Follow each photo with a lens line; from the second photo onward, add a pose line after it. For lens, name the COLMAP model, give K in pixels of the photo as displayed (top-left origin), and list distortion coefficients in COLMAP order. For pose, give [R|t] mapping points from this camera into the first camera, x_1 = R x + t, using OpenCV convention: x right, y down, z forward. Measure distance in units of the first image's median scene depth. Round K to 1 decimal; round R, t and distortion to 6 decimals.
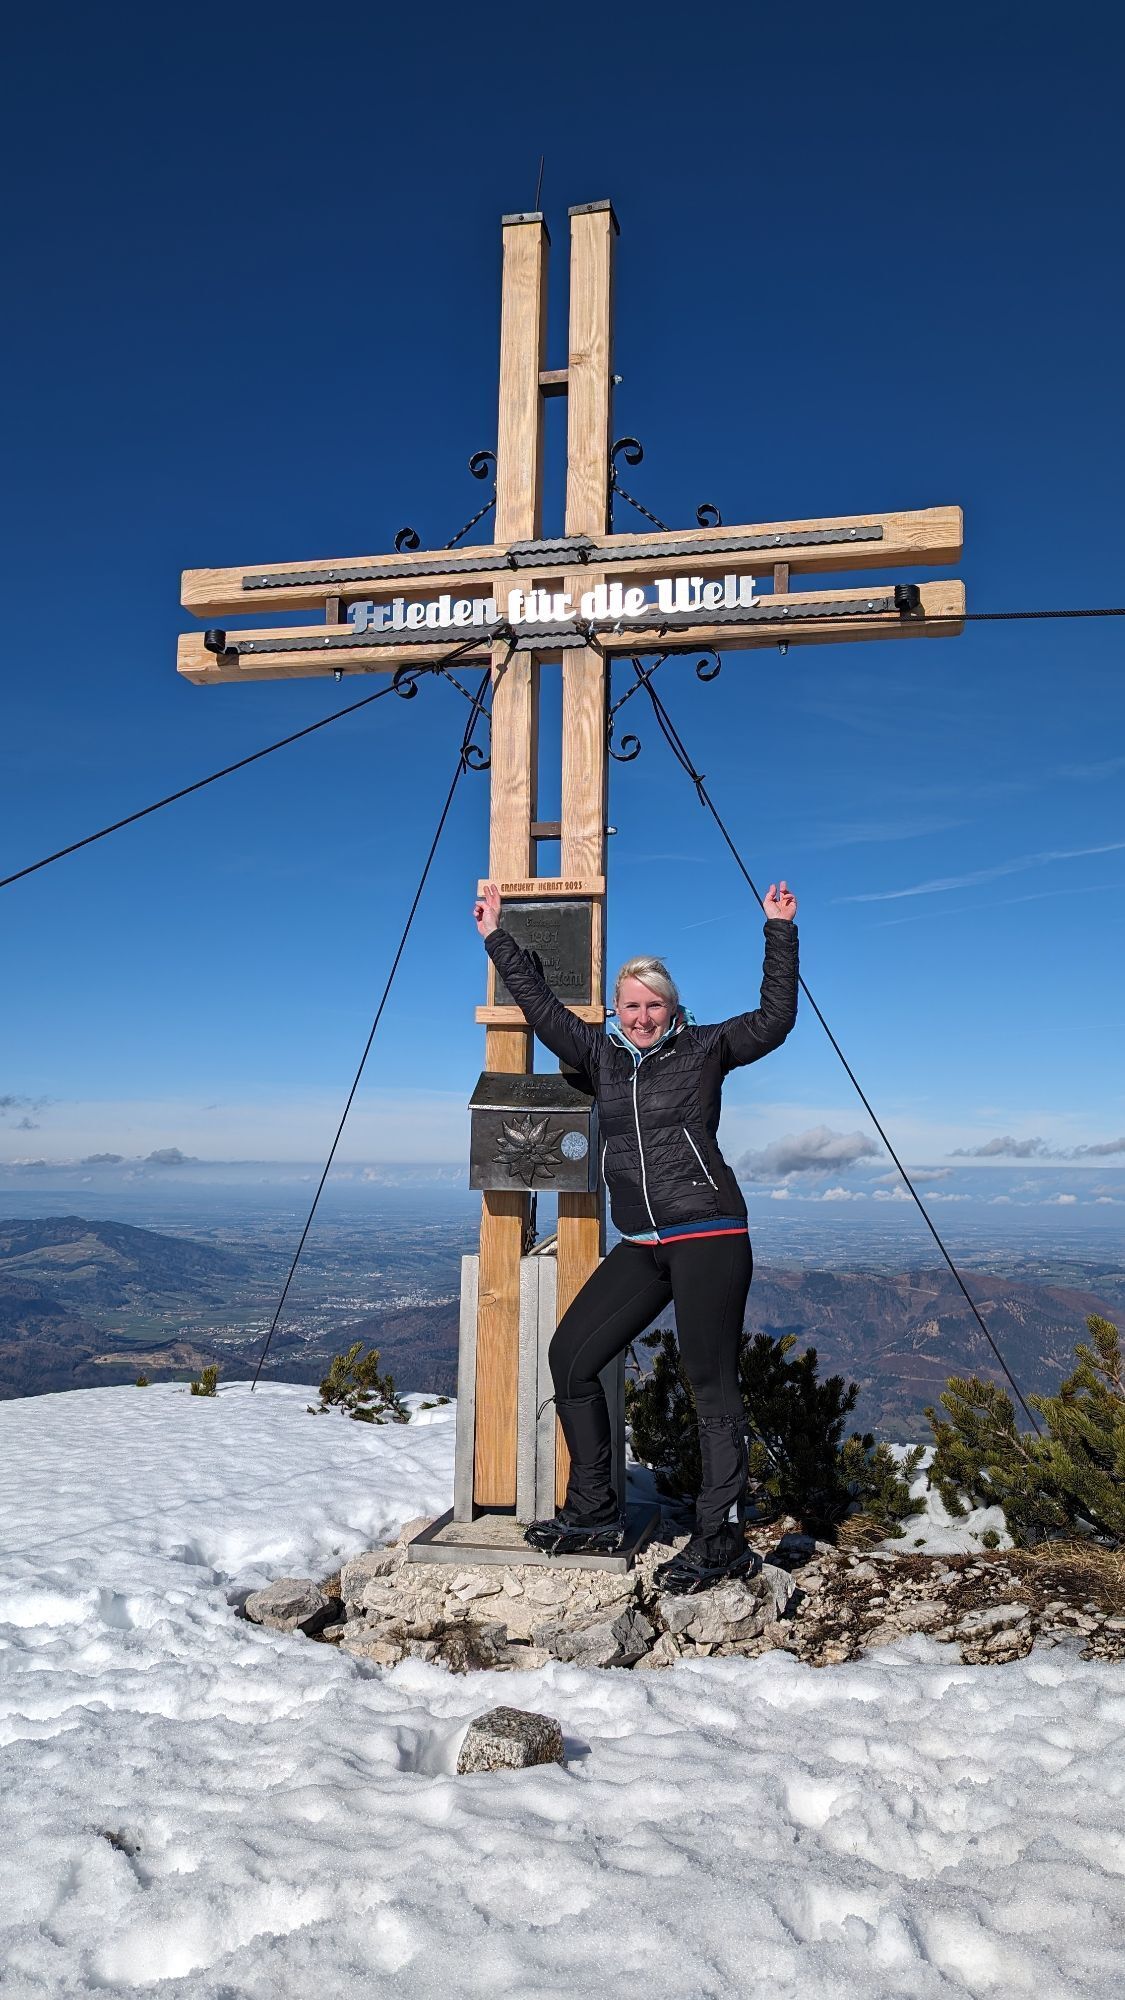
lens RADIAL K [[1433.0, 0, 566.8], [0, 1433.0, 990.8], [0, 0, 1]] dist [0.013302, -0.011653]
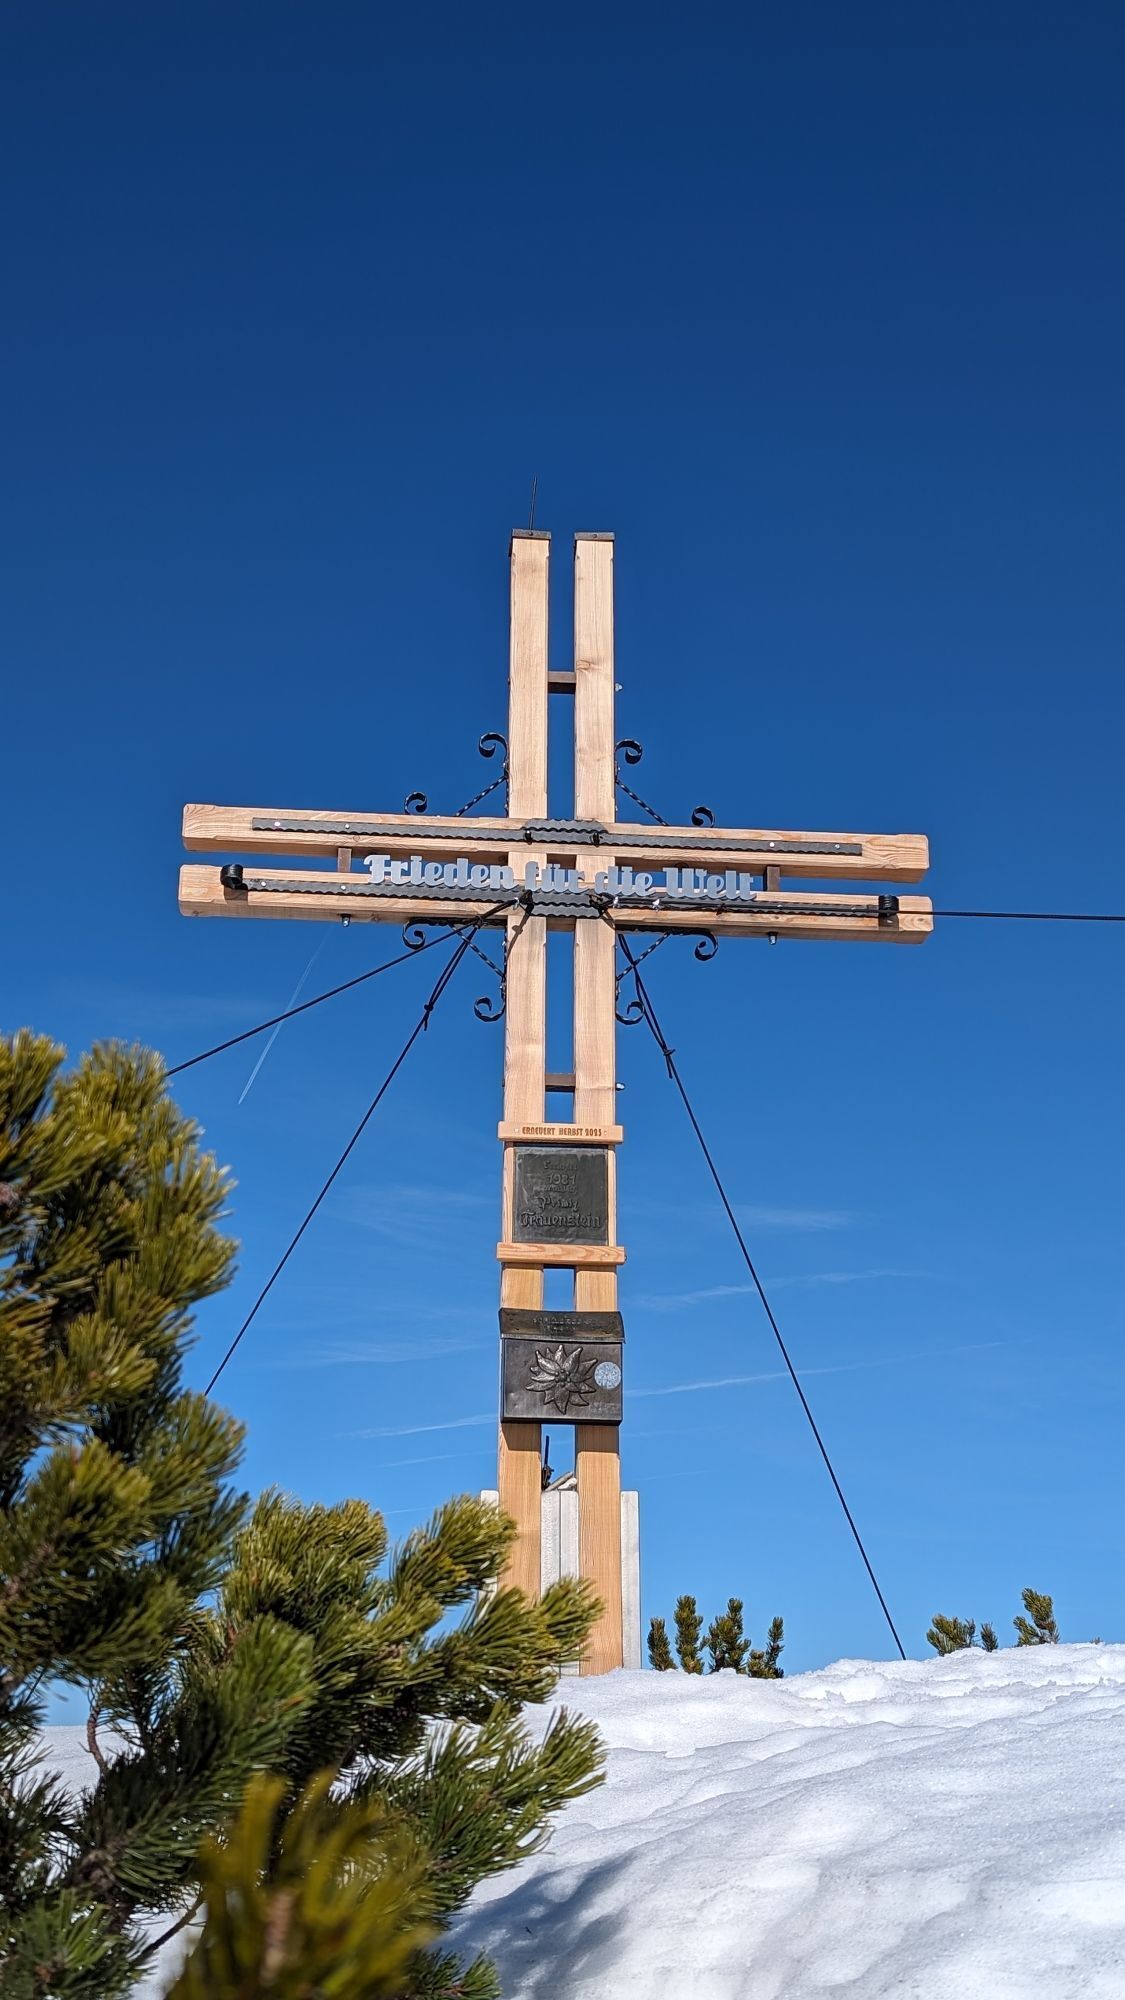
lens RADIAL K [[2259.3, 0, 547.1], [0, 2259.3, 1031.7], [0, 0, 1]] dist [0.005555, 0.000000]
pose [[0.956990, 0.095597, 0.273919, -0.479419], [-0.032011, 0.973182, -0.227798, 0.228873], [-0.288350, 0.209232, 0.934386, -0.551189]]
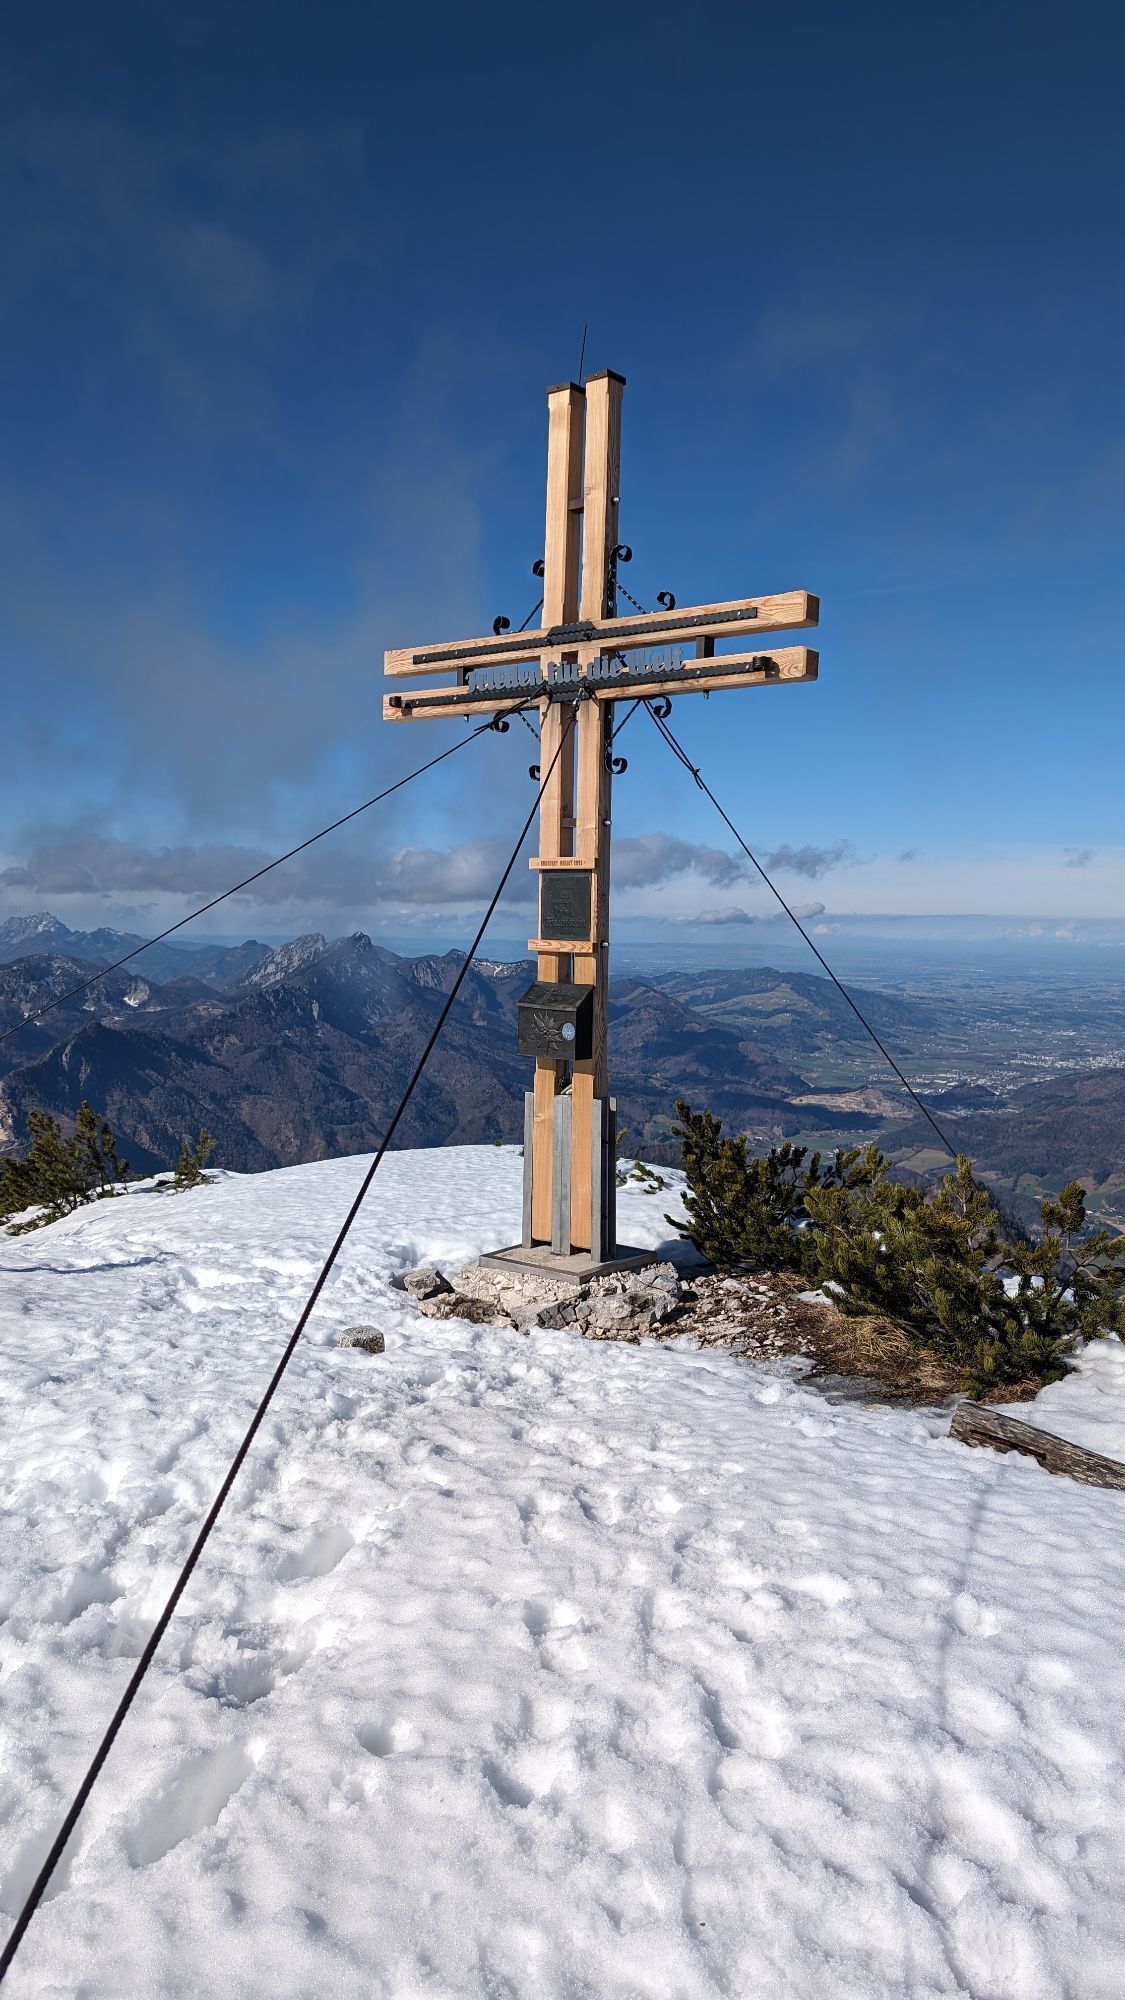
lens RADIAL K [[1433.0, 0, 580.4], [0, 1433.0, 986.4], [0, 0, 1]] dist [0.013302, -0.011653]
pose [[0.895760, 0.025213, -0.443823, 0.679350], [0.049013, 0.986702, 0.154976, -0.176986], [0.441828, -0.160575, 0.882612, -0.374904]]
